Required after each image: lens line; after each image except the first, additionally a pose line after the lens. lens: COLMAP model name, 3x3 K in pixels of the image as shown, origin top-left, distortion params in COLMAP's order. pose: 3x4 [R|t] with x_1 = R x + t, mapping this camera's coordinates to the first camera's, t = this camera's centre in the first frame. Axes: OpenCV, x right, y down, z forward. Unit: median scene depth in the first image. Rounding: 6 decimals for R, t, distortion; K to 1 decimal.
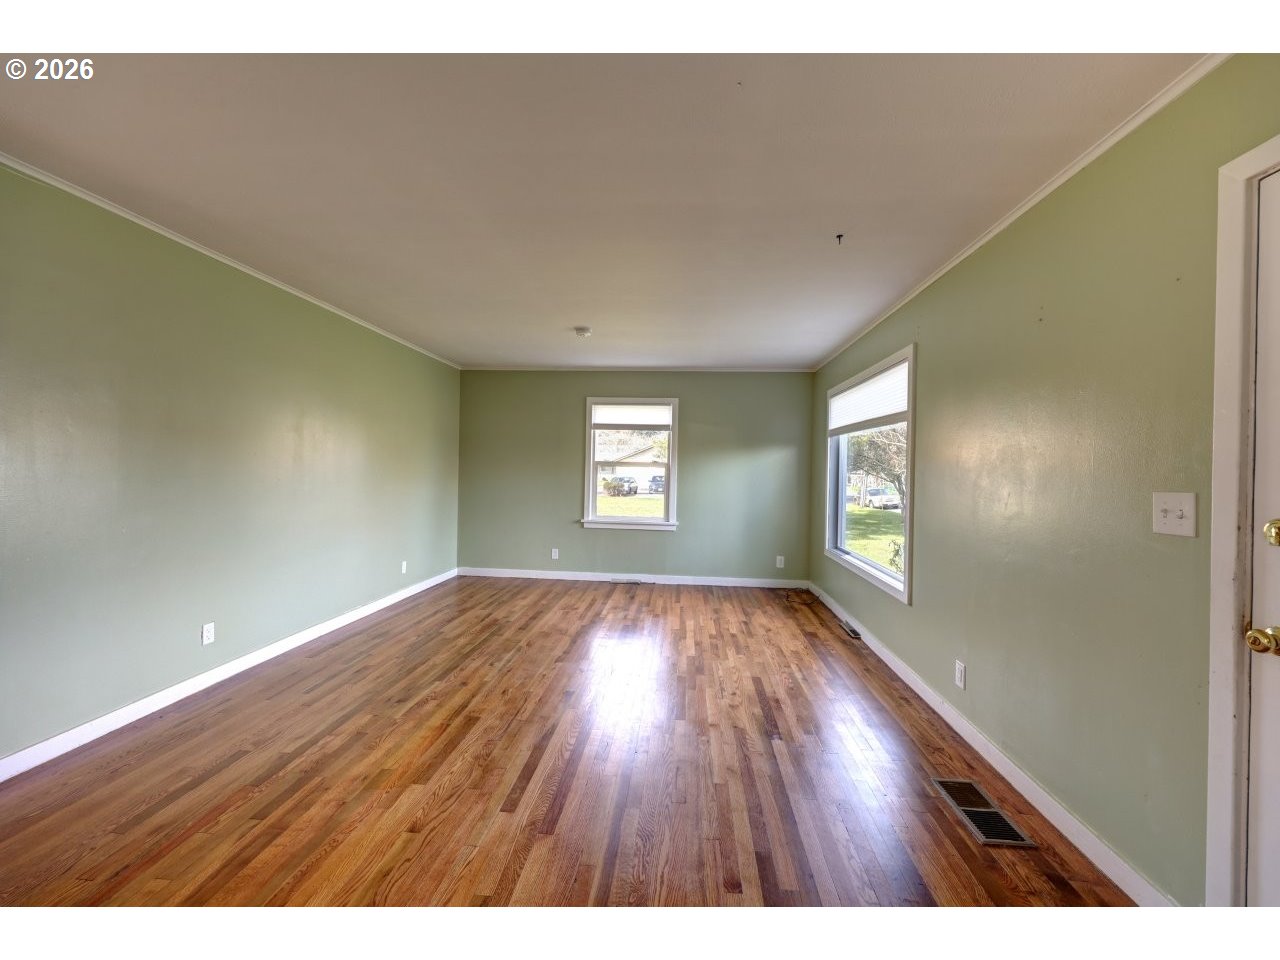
lens RADIAL K [[515.1, 0, 642.6], [0, 515.1, 474.5], [0, 0, 1]] dist [-0.000858, 0.000310]
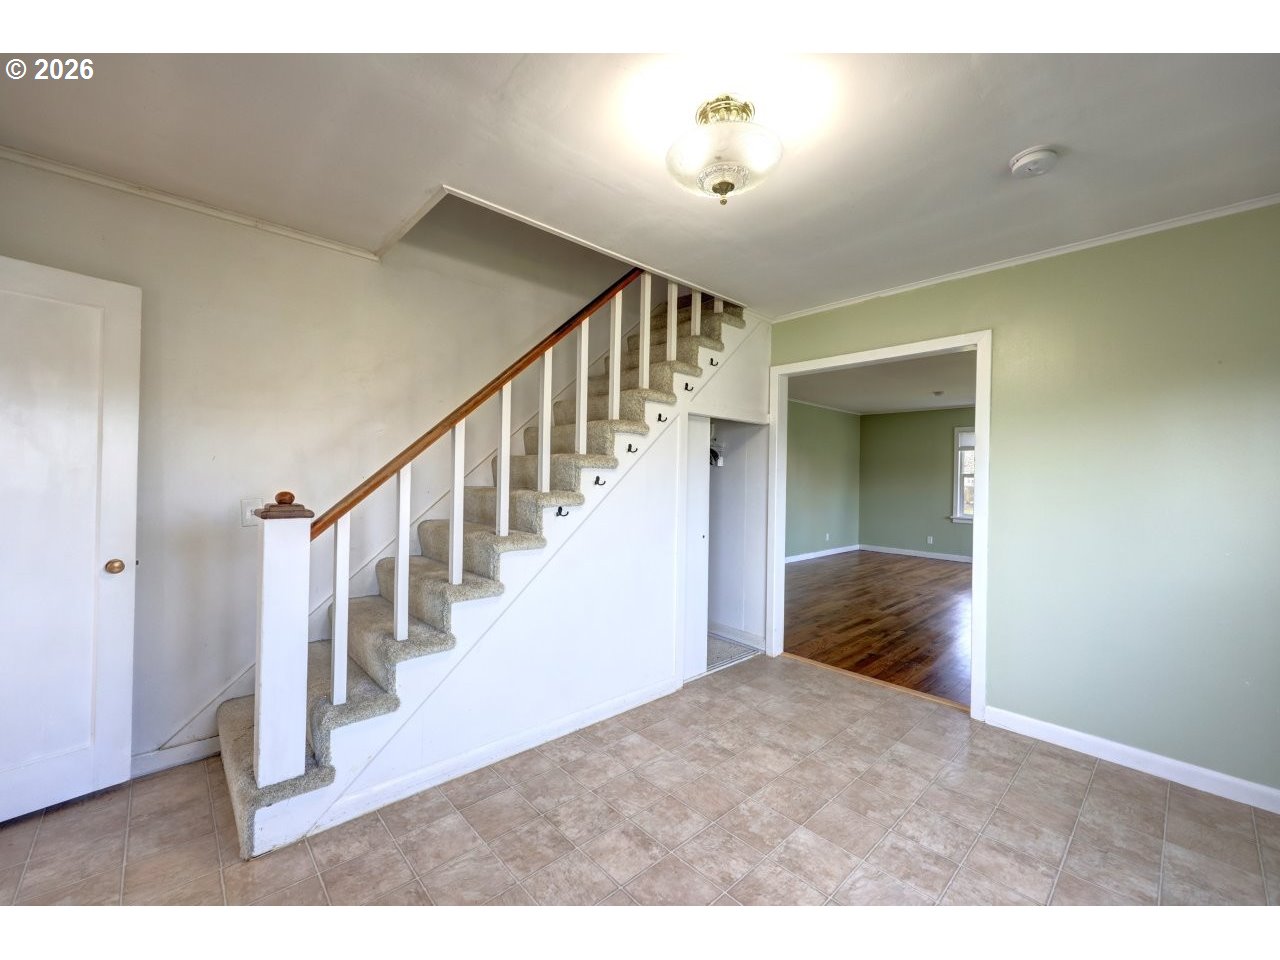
lens RADIAL K [[515.1, 0, 642.6], [0, 515.1, 474.5], [0, 0, 1]] dist [-0.000858, 0.000310]
pose [[0.739836, -0.007607, -0.672744, 0.348572], [-0.005940, 0.999823, -0.017839, 0.008520], [0.672761, 0.017194, 0.739660, -1.009671]]
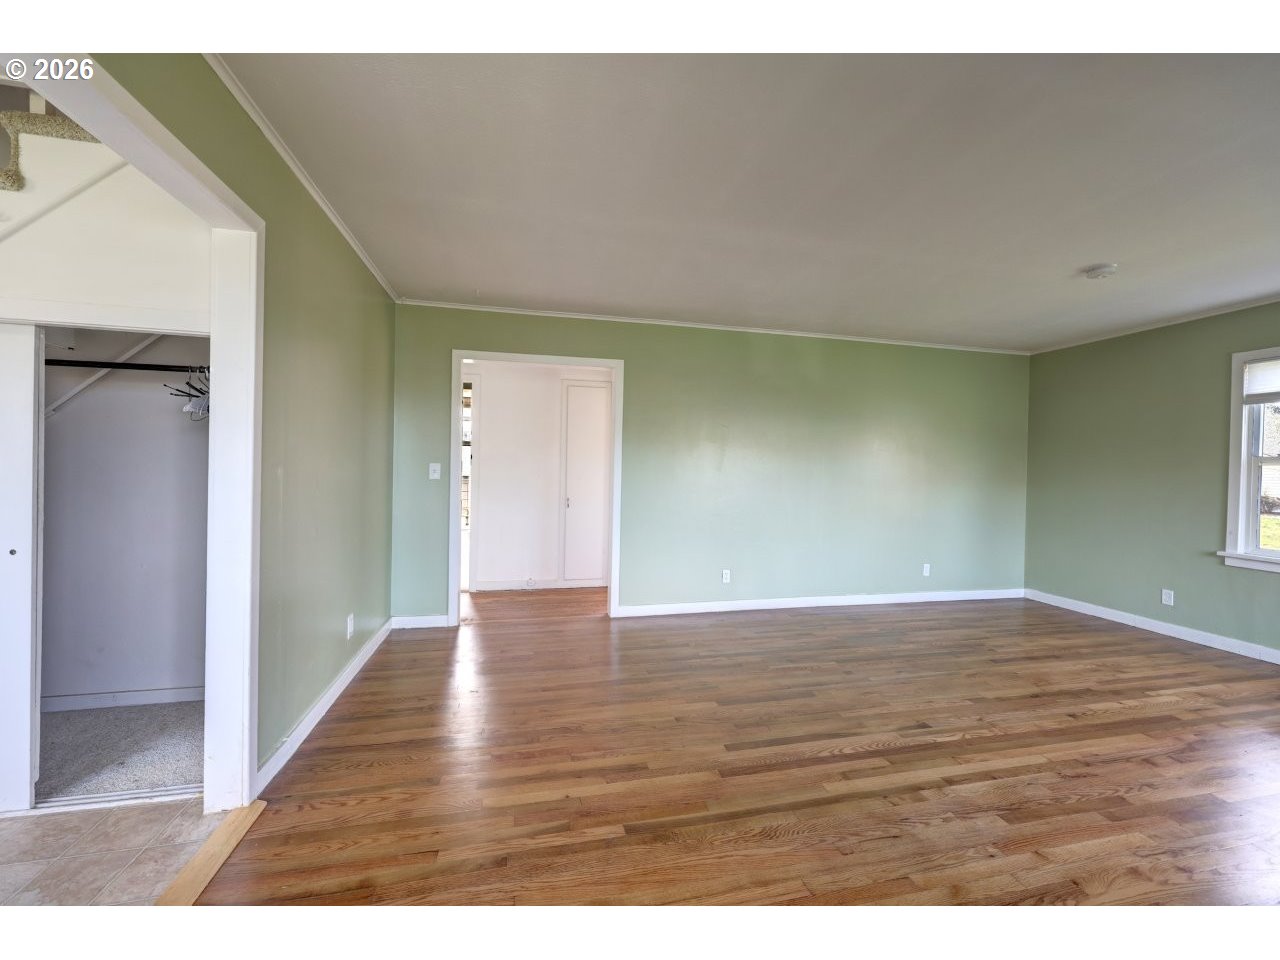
lens RADIAL K [[515.1, 0, 642.6], [0, 515.1, 474.5], [0, 0, 1]] dist [-0.000858, 0.000310]
pose [[0.305945, -0.003210, -0.952044, 0.459764], [-0.017888, 0.999798, -0.009120, 0.022212], [0.951881, 0.019821, 0.305826, 0.250471]]
